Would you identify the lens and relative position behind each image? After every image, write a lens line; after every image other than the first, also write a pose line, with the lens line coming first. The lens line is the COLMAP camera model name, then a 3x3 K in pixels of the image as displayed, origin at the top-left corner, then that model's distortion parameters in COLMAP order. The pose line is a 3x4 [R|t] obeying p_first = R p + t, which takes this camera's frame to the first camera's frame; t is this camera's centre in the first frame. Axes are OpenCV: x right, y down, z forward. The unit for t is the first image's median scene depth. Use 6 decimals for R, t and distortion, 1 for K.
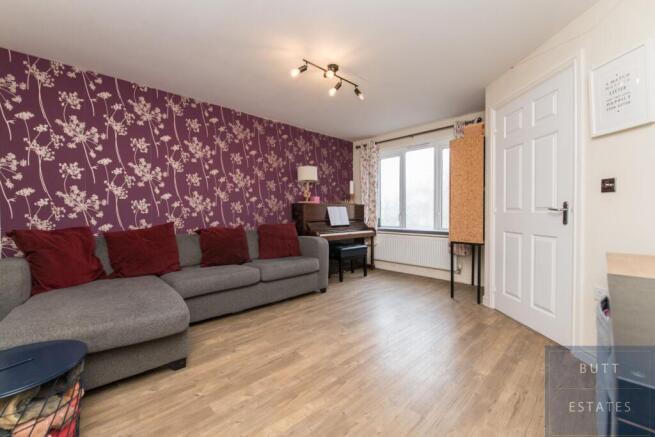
lens RADIAL K [[282.6, 0, 326.0], [0, 282.6, 215.0], [0, 0, 1]] dist [-0.000604, -0.000037]
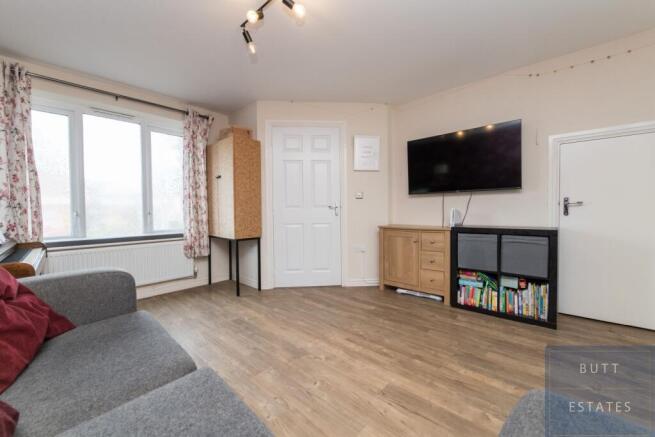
lens RADIAL K [[267.6, 0, 329.8], [0, 267.6, 212.7], [0, 0, 1]] dist [-0.000825, -0.000067]
pose [[-0.097678, -0.011461, 0.995152, -0.694497], [0.022661, 0.999649, 0.013737, -0.005998], [-0.994960, 0.023893, -0.097384, 1.035652]]
